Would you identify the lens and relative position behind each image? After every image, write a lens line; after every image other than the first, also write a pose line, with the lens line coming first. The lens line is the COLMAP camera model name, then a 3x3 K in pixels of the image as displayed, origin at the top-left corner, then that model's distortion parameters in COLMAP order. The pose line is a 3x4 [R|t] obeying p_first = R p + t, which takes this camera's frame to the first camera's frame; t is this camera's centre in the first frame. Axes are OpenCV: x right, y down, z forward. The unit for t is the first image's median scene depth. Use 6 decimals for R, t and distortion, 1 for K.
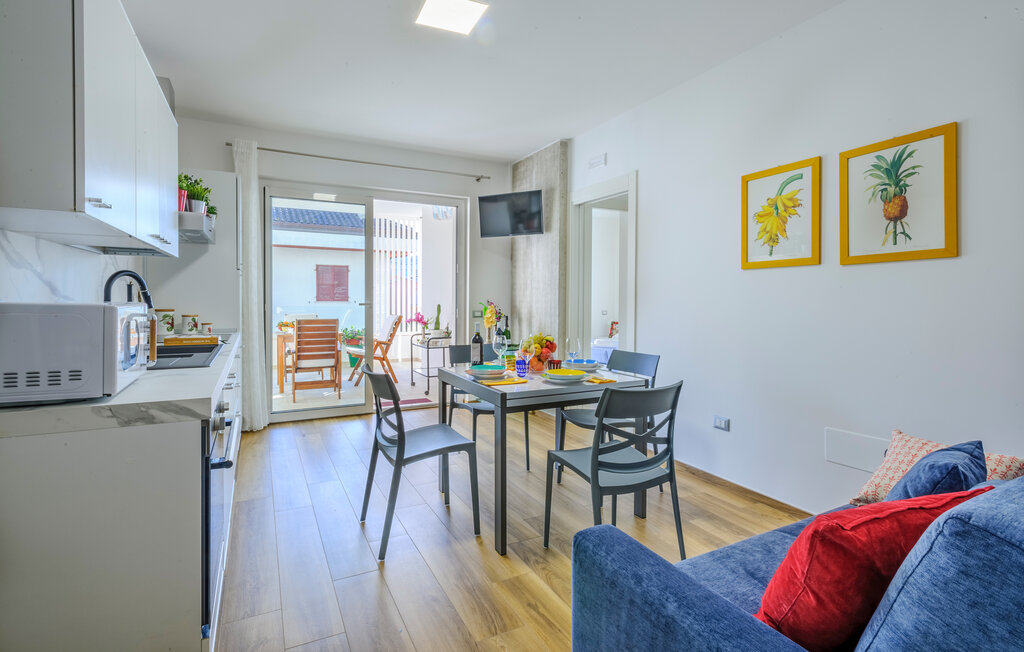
lens RADIAL K [[493.9, 0, 513.6], [0, 493.9, 296.7], [0, 0, 1]] dist [0.005558, 0.000609]
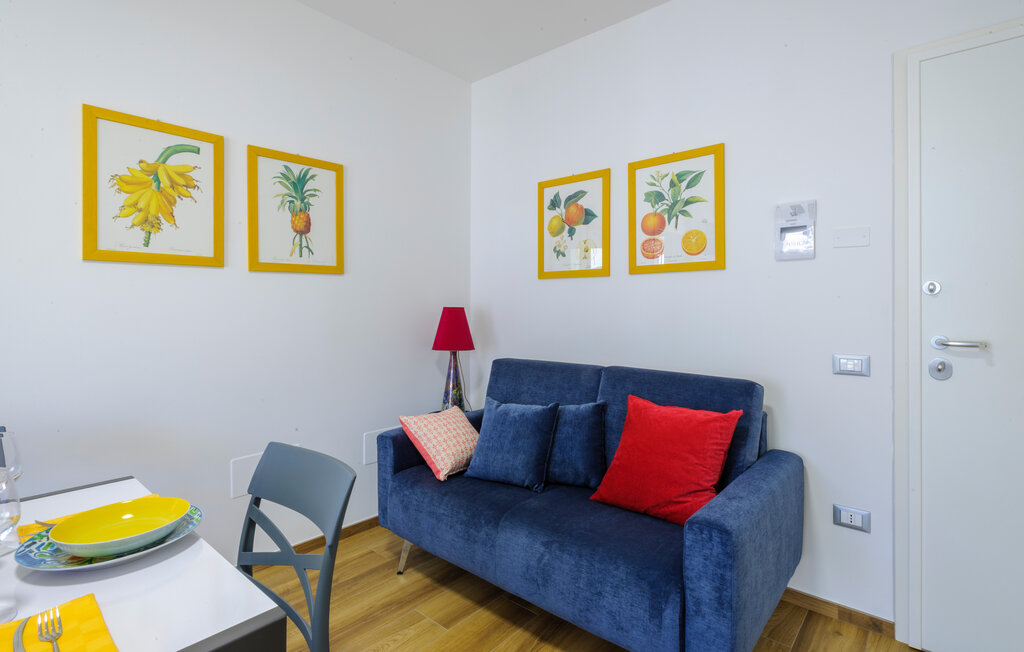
lens RADIAL K [[493.9, 0, 511.8], [0, 493.9, 318.5], [0, 0, 1]] dist [0.005558, 0.000609]
pose [[-0.357011, -0.009279, 0.934054, -0.369352], [0.006162, 0.999906, 0.012288, 0.015768], [-0.934080, 0.010143, -0.356920, 0.933834]]
